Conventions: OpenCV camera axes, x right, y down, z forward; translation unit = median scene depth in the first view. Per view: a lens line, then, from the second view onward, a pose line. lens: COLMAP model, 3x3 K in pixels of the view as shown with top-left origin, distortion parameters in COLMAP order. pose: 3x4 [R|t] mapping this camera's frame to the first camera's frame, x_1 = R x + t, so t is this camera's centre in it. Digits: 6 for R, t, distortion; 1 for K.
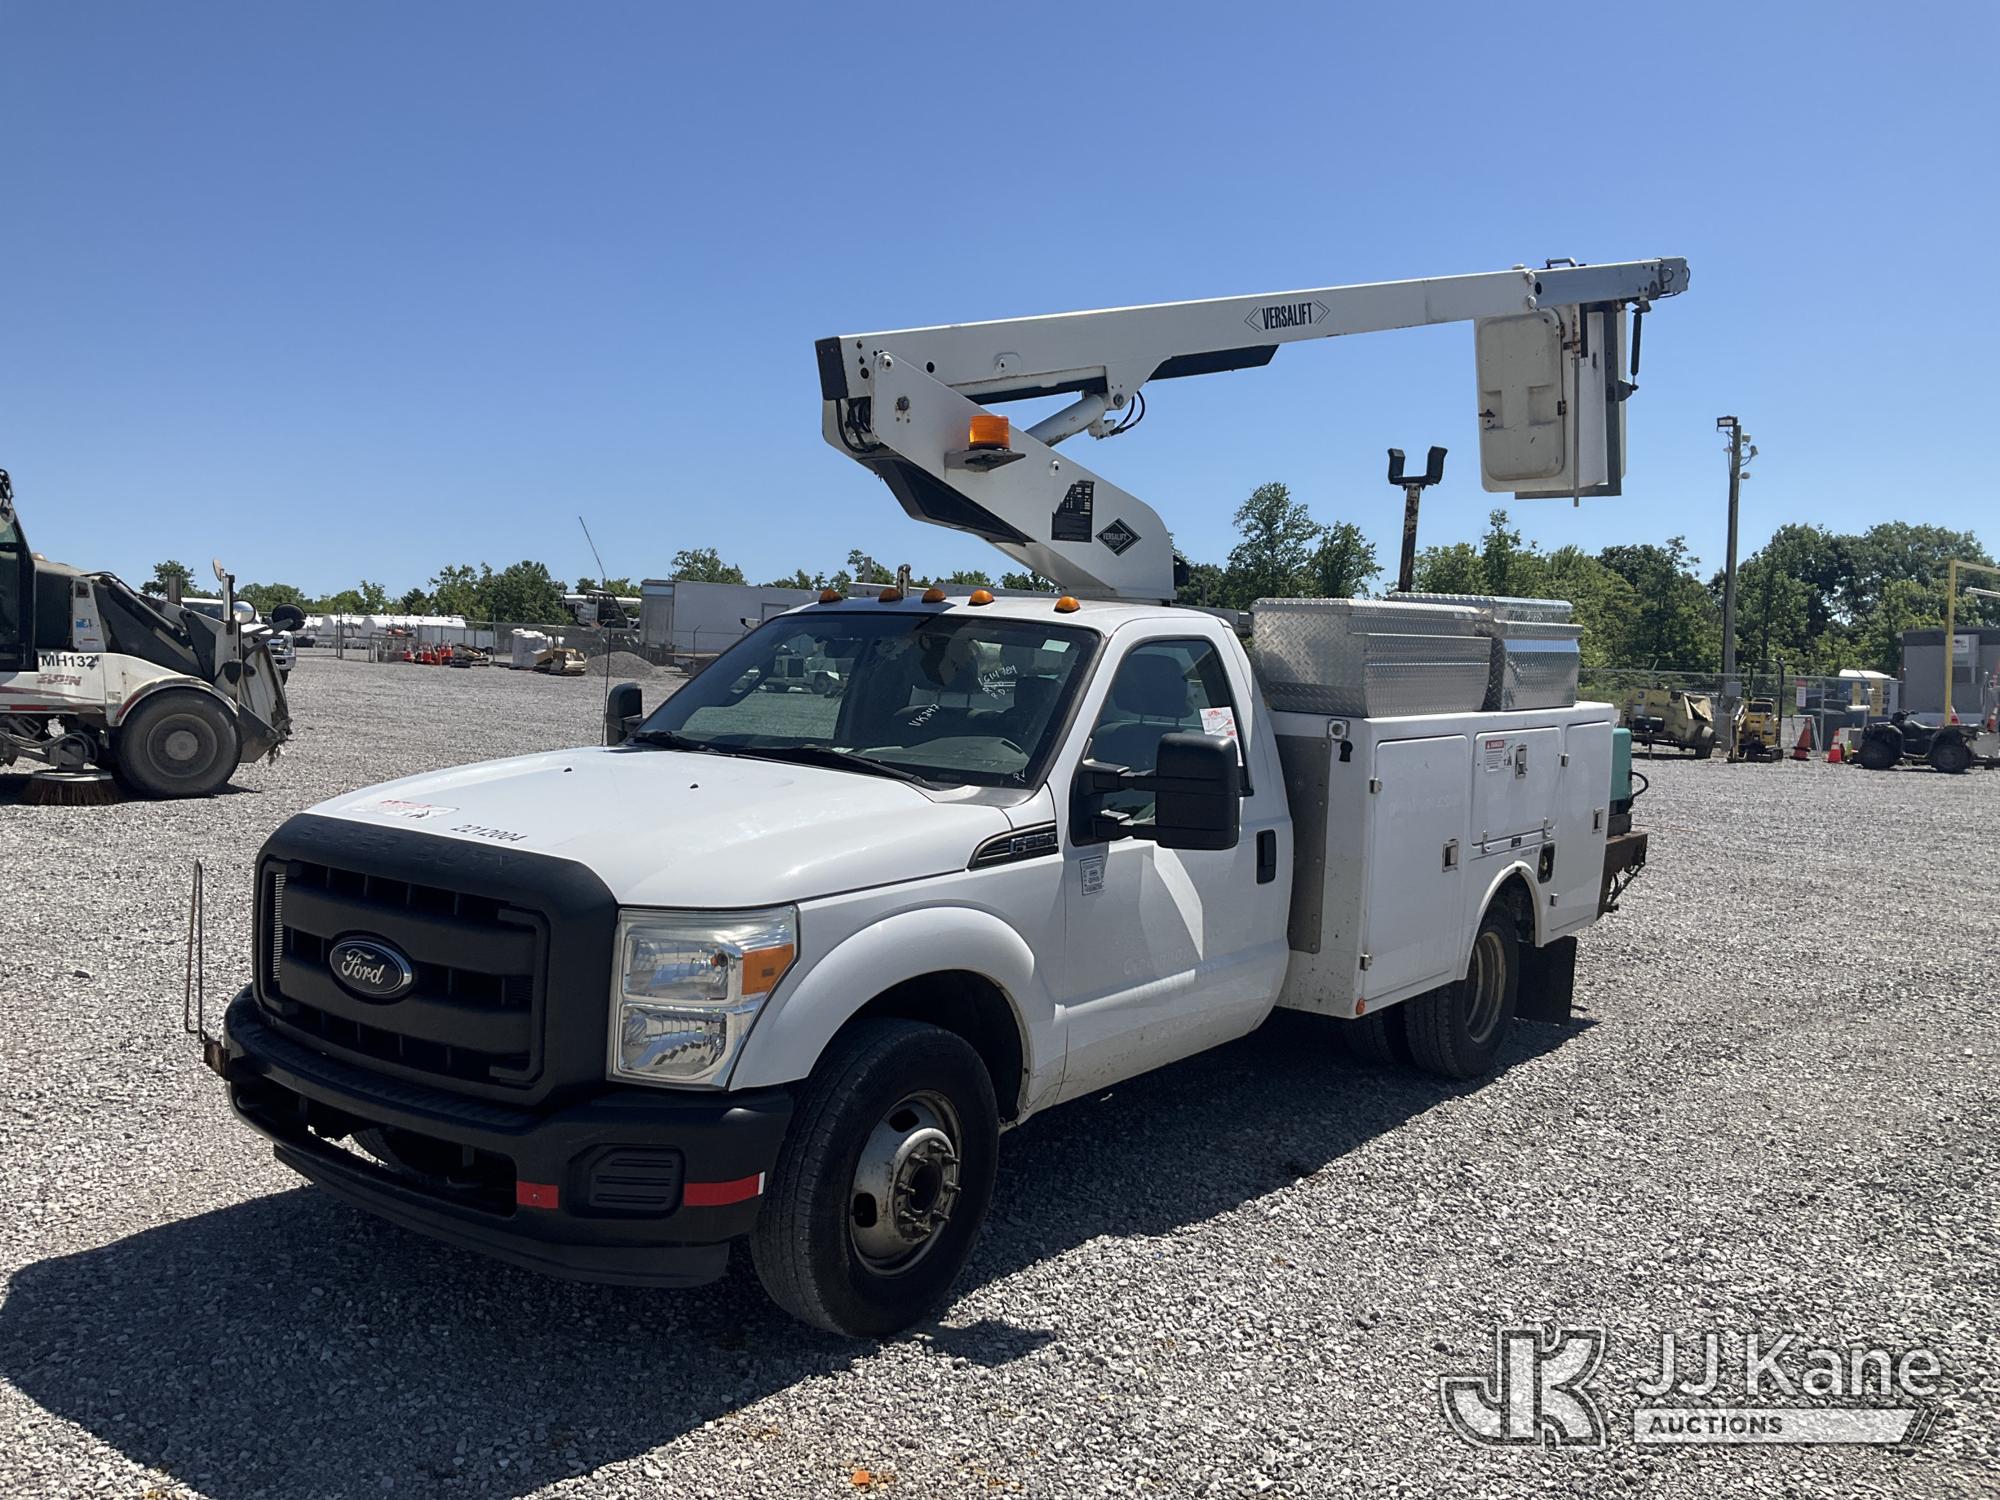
lens RADIAL K [[1894.2, 0, 1010.0], [0, 1894.2, 738.2], [0, 0, 1]] dist [0.066973, 0.000000]
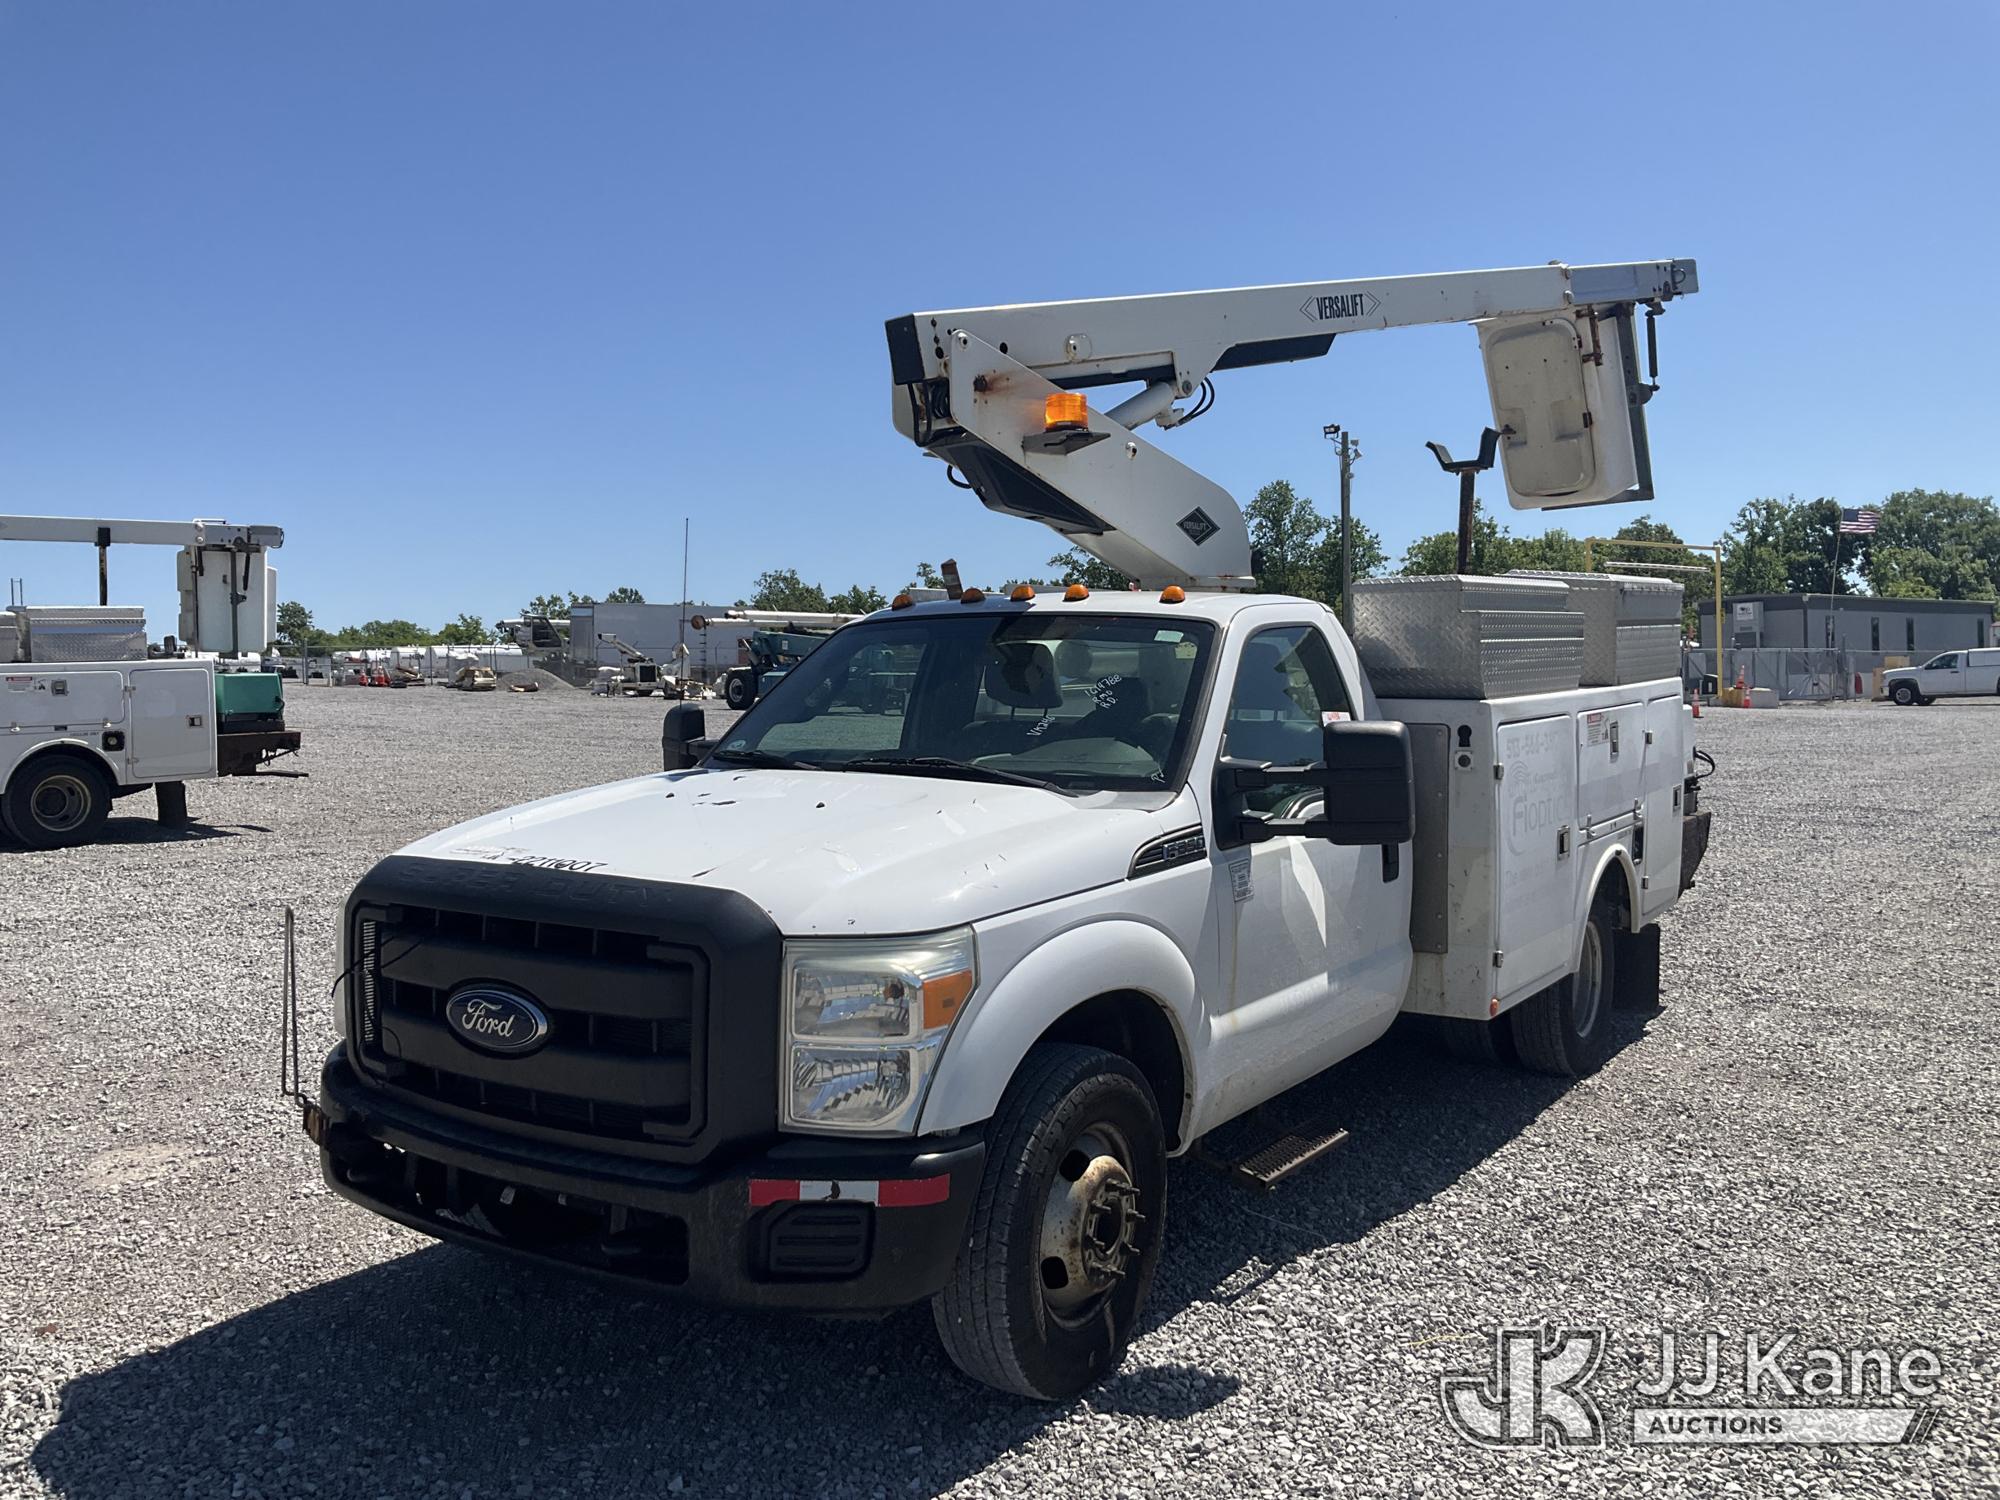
lens RADIAL K [[1851.0, 0, 988.6], [0, 1851.0, 725.0], [0, 0, 1]] dist [0.065735, -0.047242]
pose [[0.998421, -0.047299, 0.030309, -0.098470], [0.047849, 0.998698, -0.017701, 0.006256], [-0.029433, 0.019123, 0.999384, 0.086618]]
